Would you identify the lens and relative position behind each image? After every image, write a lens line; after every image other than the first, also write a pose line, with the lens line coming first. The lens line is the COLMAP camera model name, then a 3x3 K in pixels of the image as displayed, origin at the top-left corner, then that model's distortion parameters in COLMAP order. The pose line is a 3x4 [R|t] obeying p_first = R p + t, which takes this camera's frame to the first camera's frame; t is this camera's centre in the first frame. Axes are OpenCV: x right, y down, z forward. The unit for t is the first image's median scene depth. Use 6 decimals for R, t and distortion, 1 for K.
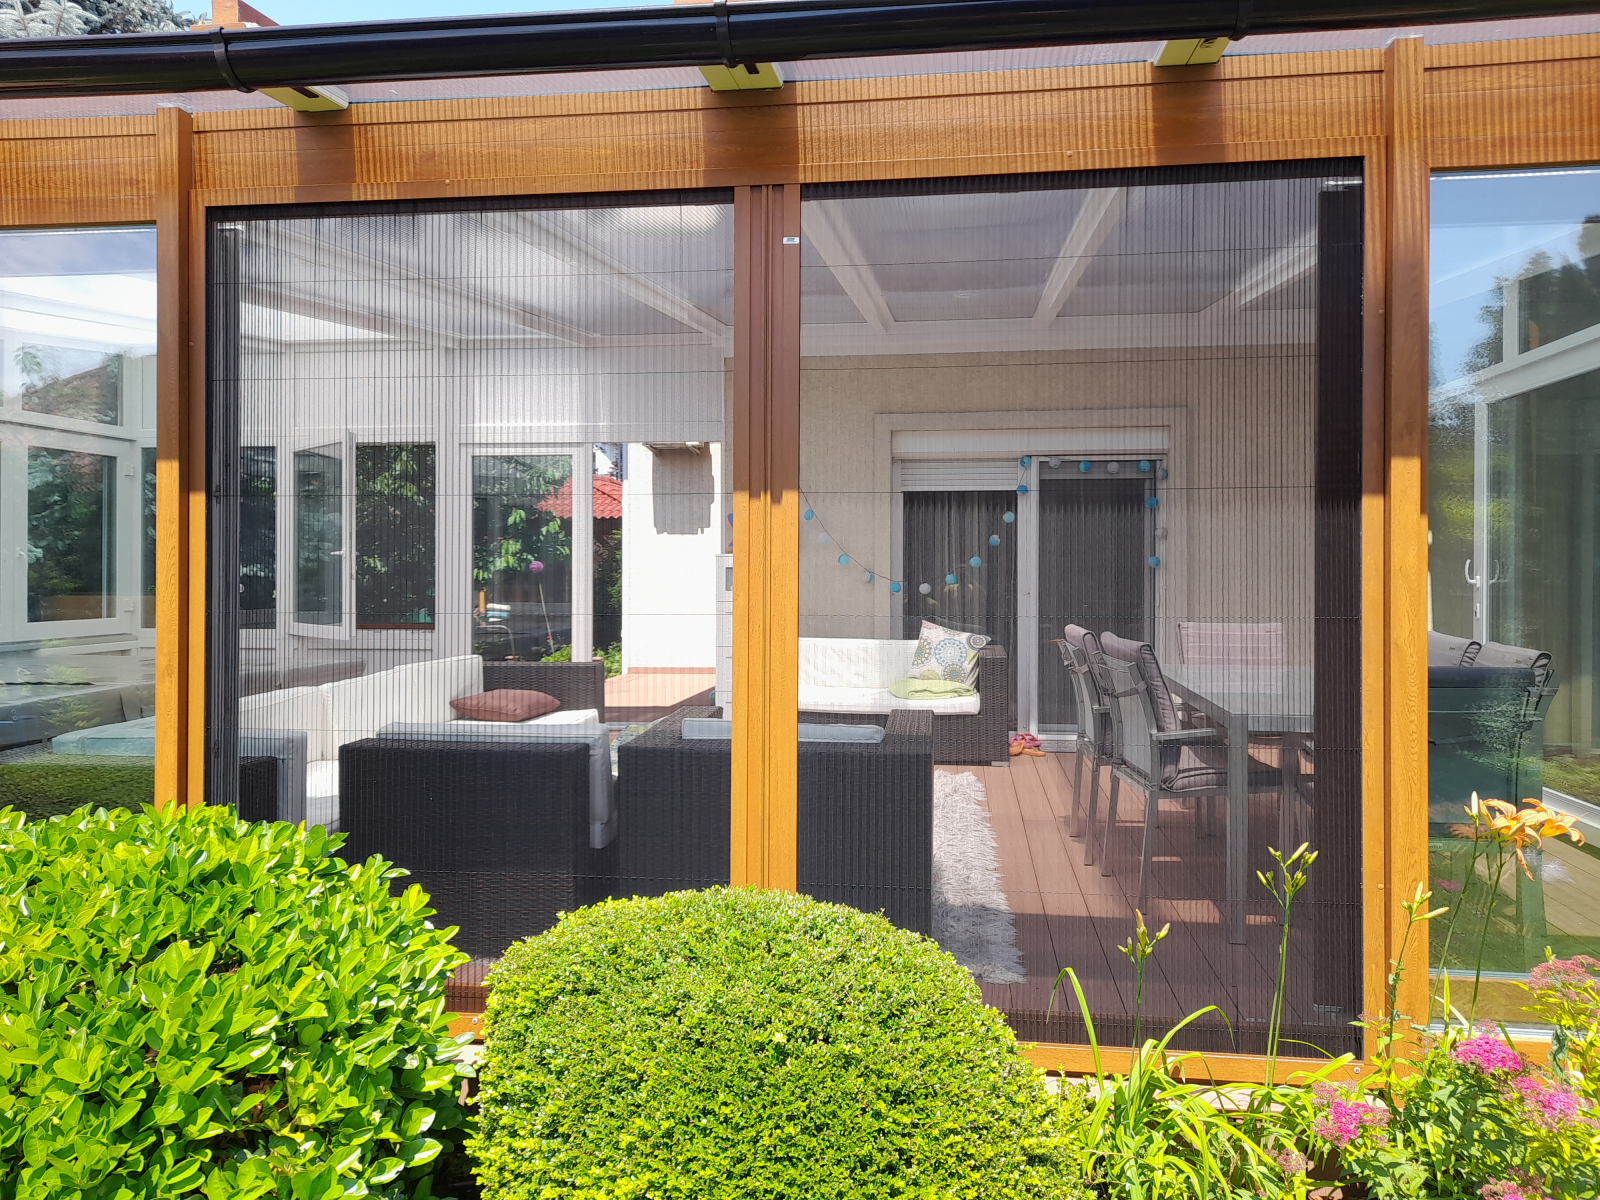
lens RADIAL K [[1192.1, 0, 715.8], [0, 1192.1, 572.1], [0, 0, 1]] dist [0.008983, 0.001358]
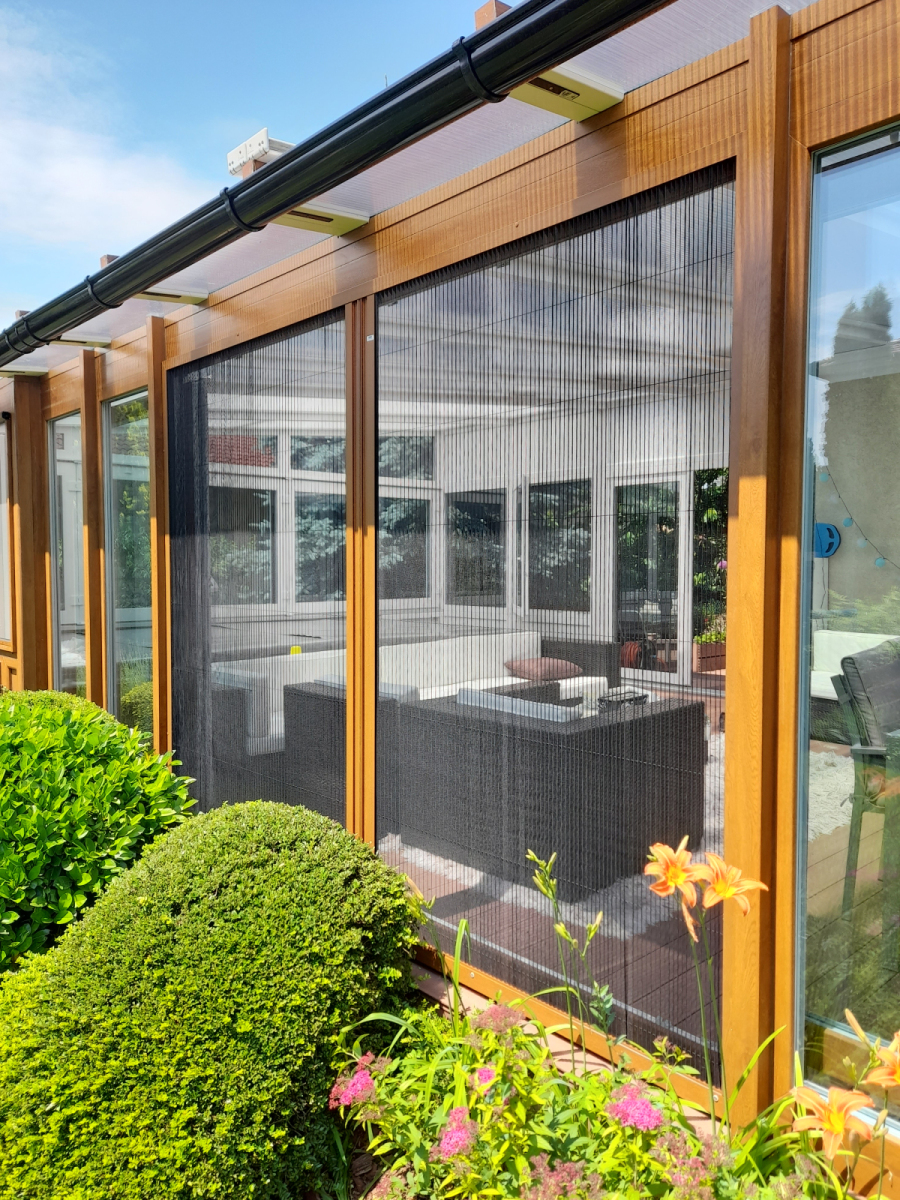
lens RADIAL K [[851.1, 0, 450.0], [0, 851.1, 600.0], [0, 0, 1]] dist [0.006820, 0.001818]
pose [[0.783547, 0.023785, -0.620877, 0.715493], [0.003596, 0.999077, 0.042811, -0.025426], [0.621322, -0.035778, 0.782738, 0.290324]]
